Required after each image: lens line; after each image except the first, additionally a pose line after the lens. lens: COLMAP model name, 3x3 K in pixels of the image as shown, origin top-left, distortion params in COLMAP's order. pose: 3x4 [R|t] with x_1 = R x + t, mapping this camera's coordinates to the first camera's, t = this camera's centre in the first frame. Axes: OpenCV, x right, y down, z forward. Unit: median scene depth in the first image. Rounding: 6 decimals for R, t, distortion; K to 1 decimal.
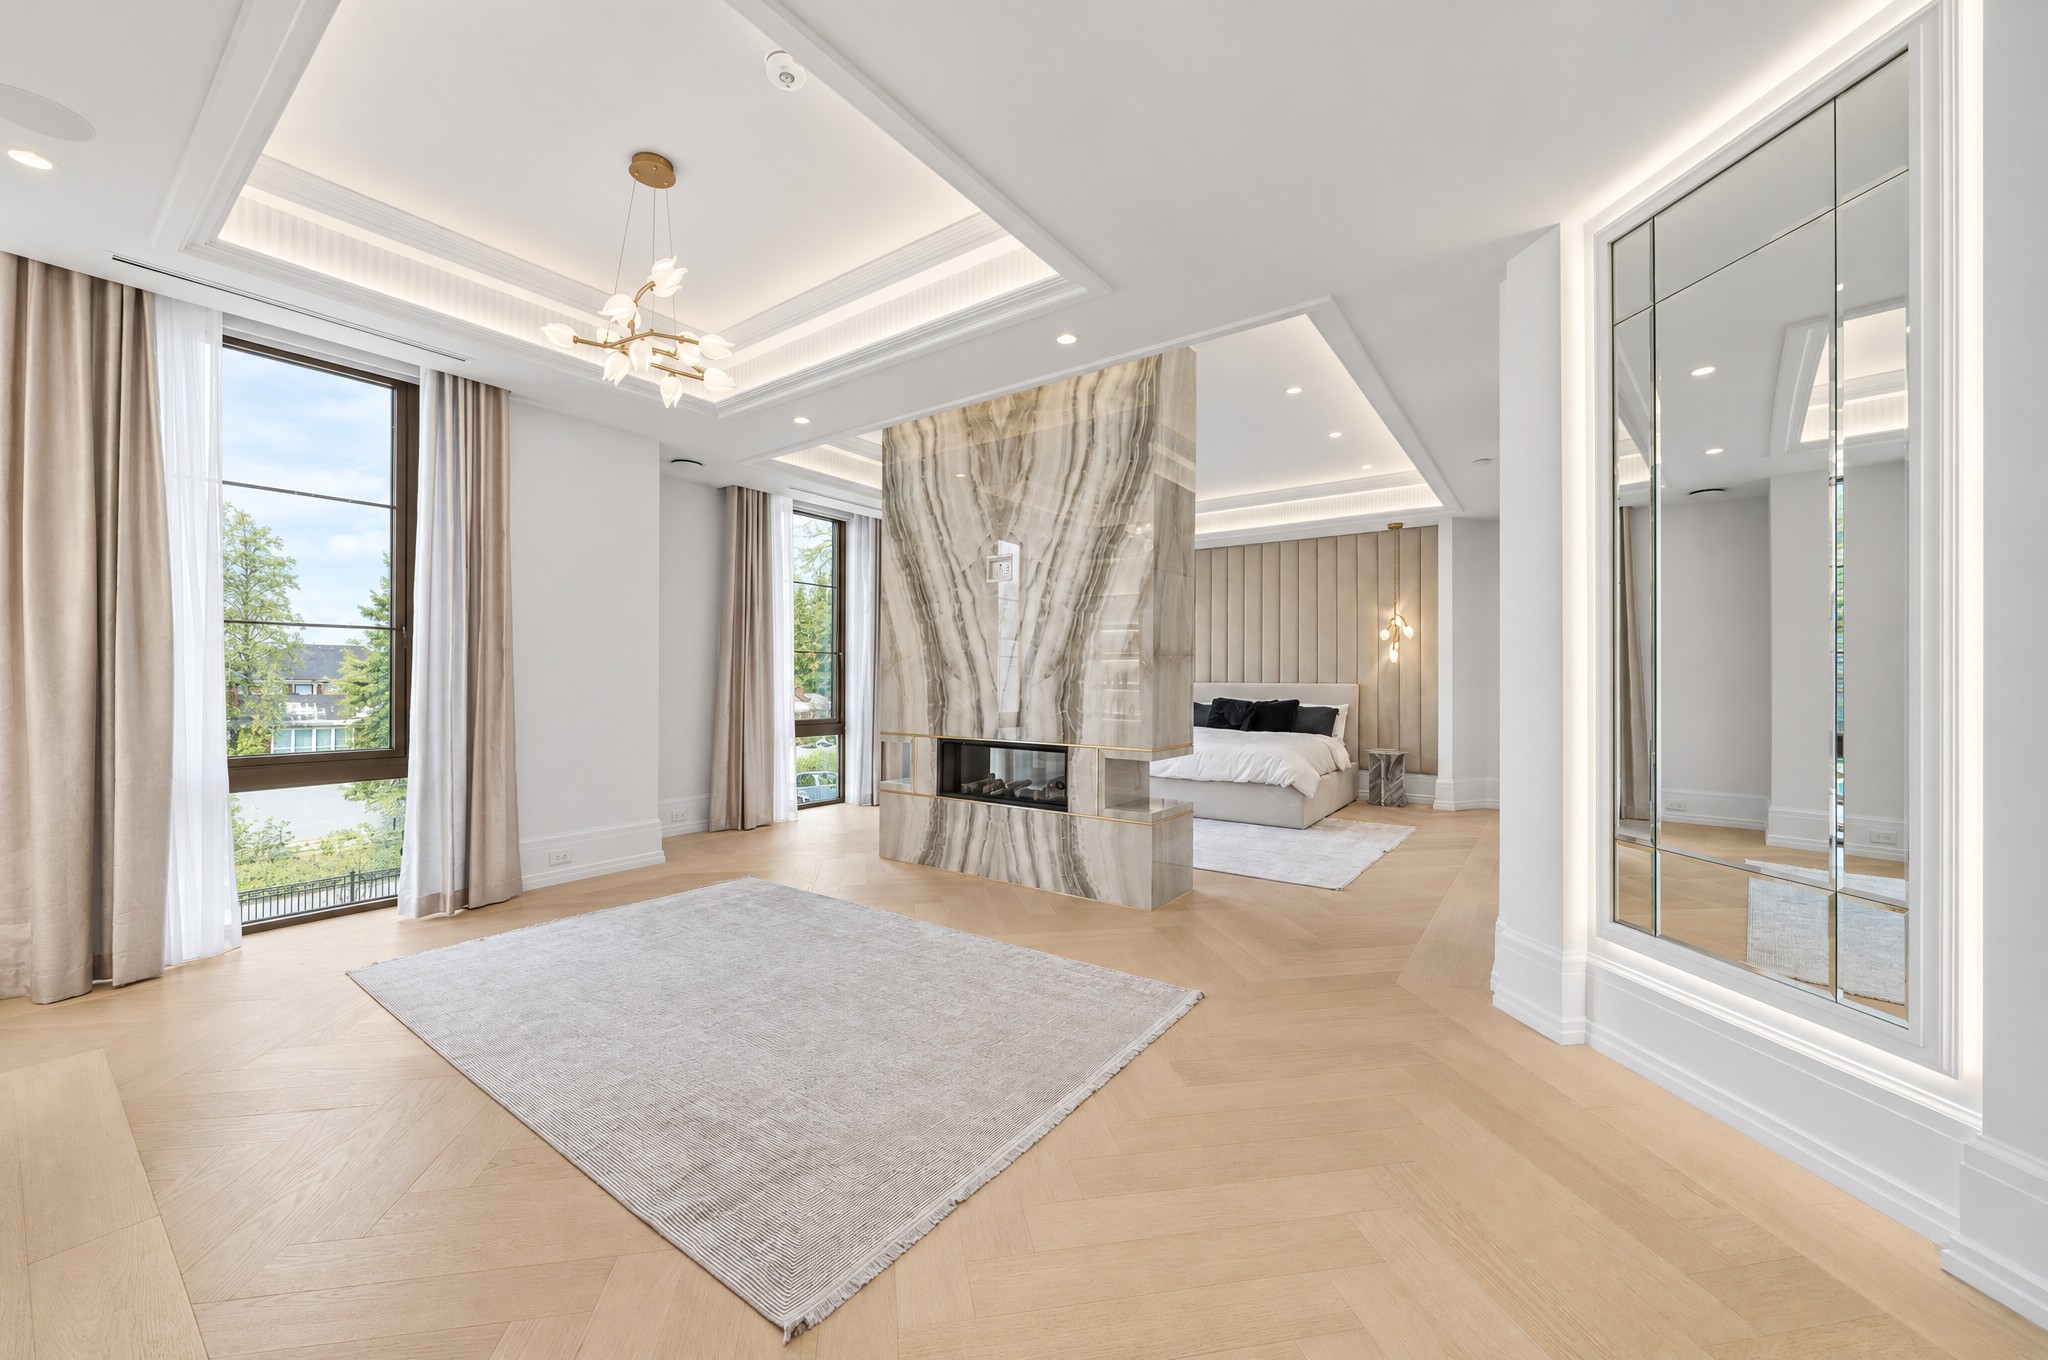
lens RADIAL K [[764.3, 0, 1018.6], [0, 764.3, 680.6], [0, 0, 1]] dist [-0.000049, 0.000136]
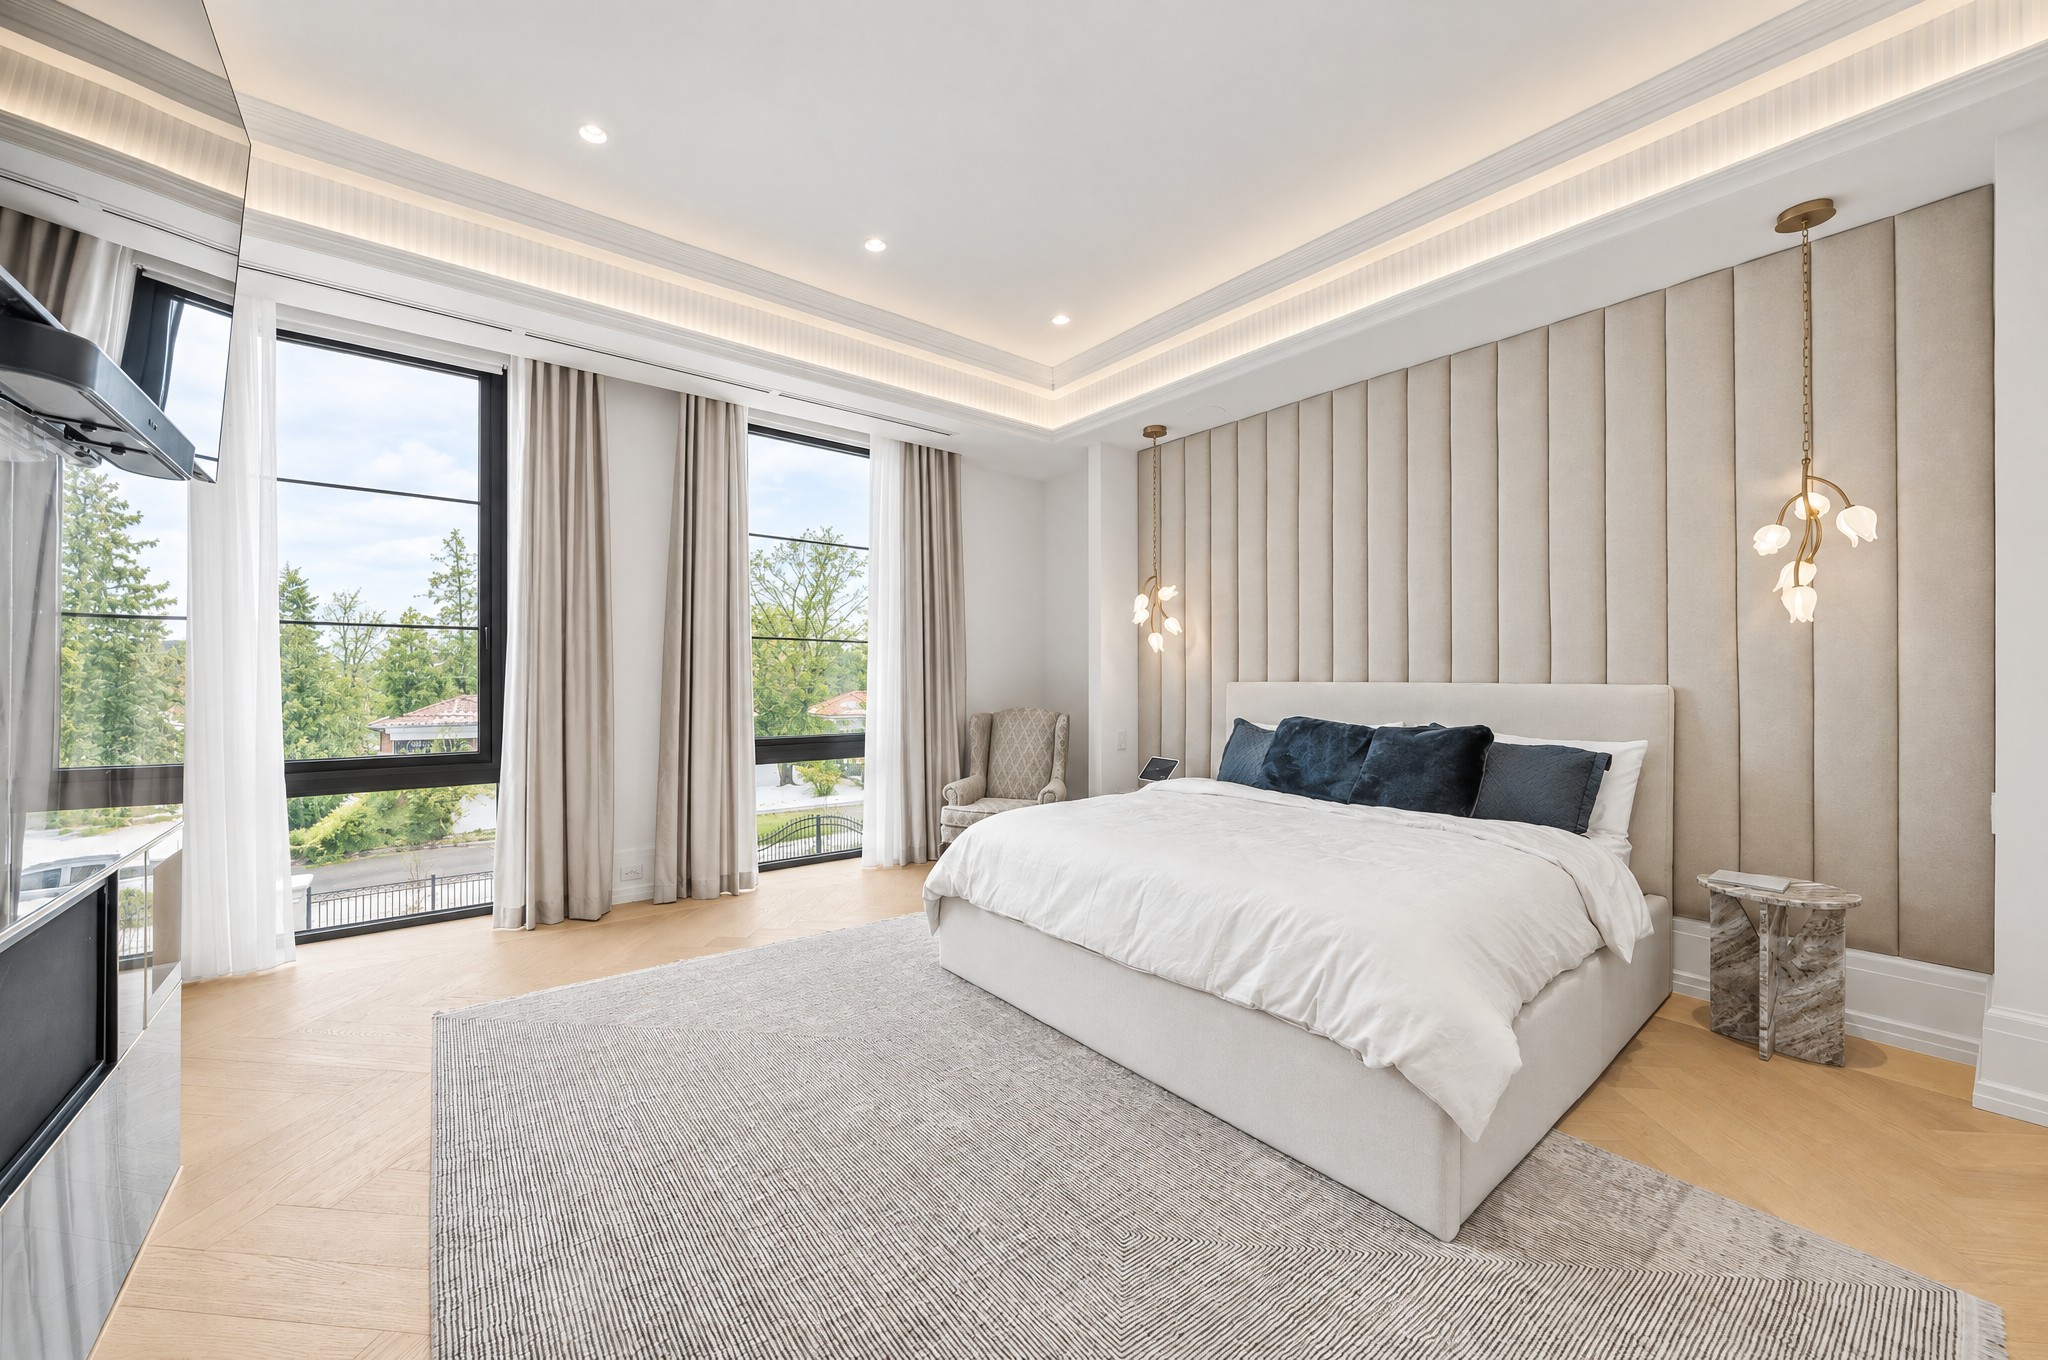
lens RADIAL K [[764.3, 0, 1031.5], [0, 764.3, 684.2], [0, 0, 1]] dist [-0.000049, 0.000136]
pose [[0.965486, -0.000679, -0.260453, 0.238373], [0.001360, 0.999996, 0.002434, 0.002832], [0.260450, -0.002704, 0.965484, 0.556463]]
